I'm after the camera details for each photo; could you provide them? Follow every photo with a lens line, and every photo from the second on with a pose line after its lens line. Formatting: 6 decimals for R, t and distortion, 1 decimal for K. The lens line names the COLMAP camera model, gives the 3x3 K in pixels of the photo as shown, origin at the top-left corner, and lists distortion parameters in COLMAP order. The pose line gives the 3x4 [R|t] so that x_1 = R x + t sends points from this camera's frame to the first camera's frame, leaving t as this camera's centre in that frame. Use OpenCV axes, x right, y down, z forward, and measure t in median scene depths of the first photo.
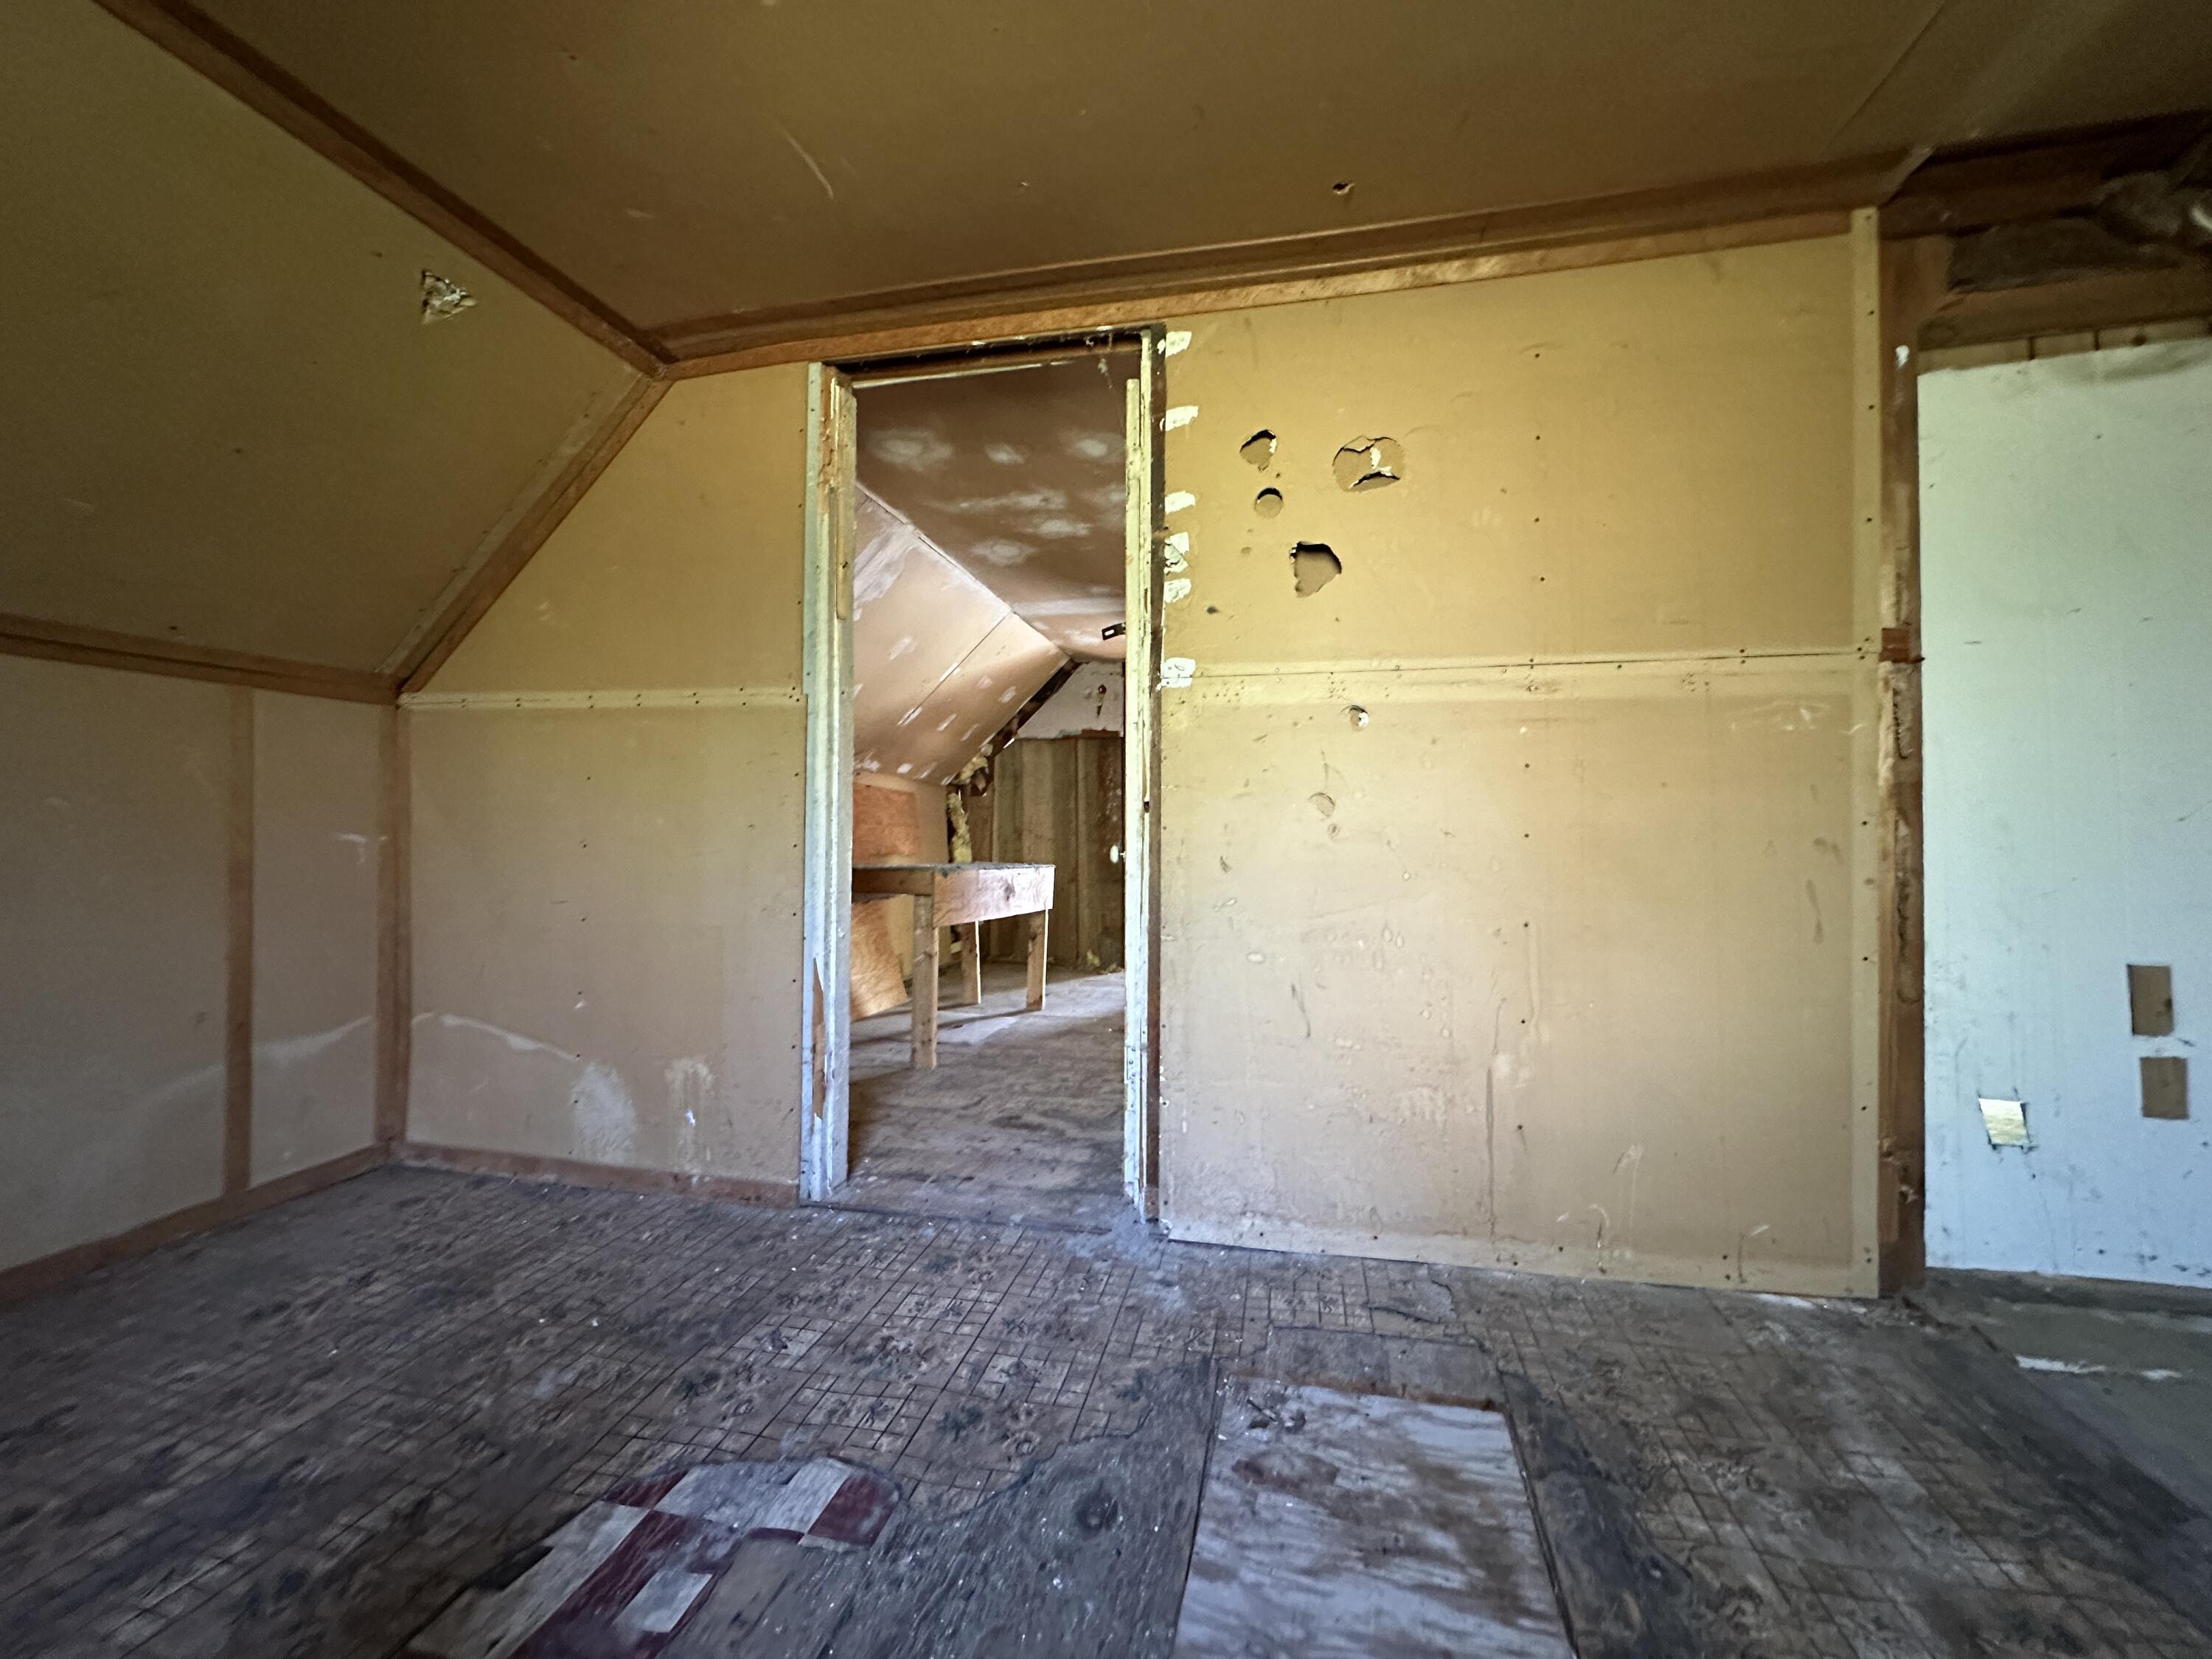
lens RADIAL K [[886.8, 0, 1106.0], [0, 886.8, 829.5], [0, 0, 1]] dist [-0.001551, -0.000265]
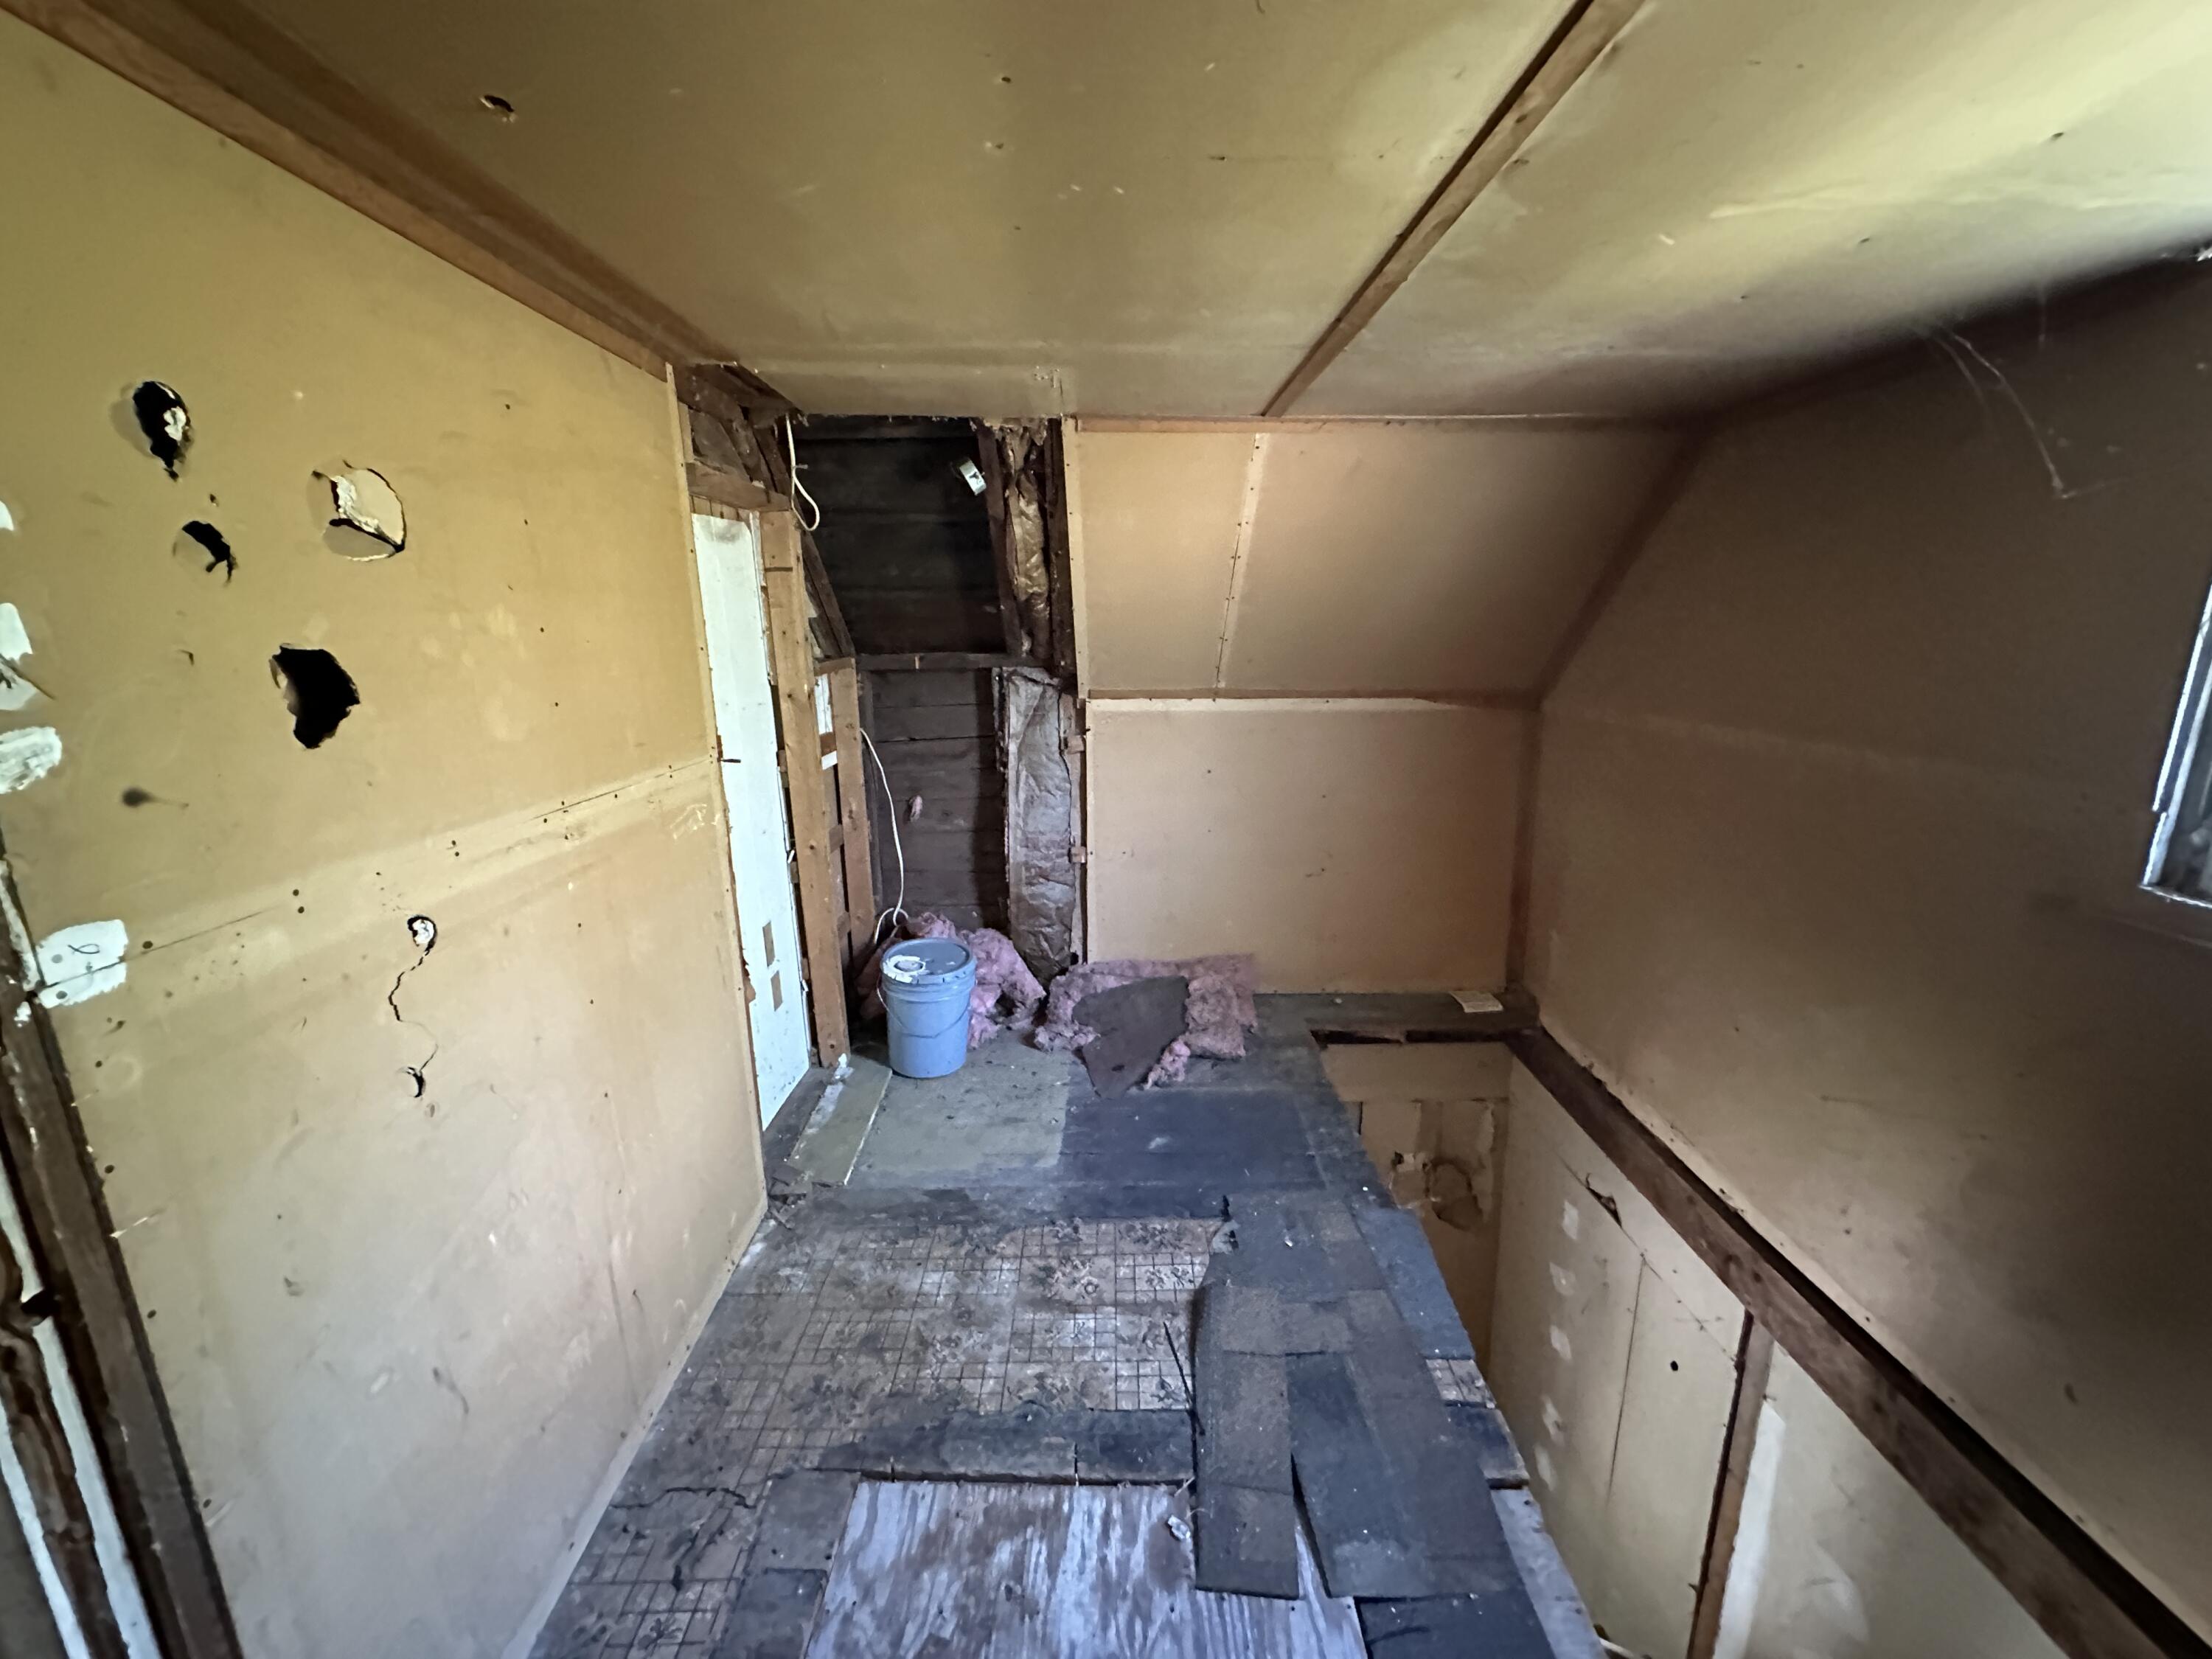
lens RADIAL K [[886.8, 0, 1106.0], [0, 886.8, 829.5], [0, 0, 1]] dist [-0.001551, -0.000265]
pose [[-0.237930, -0.223777, 0.945152, -0.574541], [-0.000280, 0.973113, 0.230327, -0.479607], [-0.971282, 0.054537, -0.231596, 0.939441]]
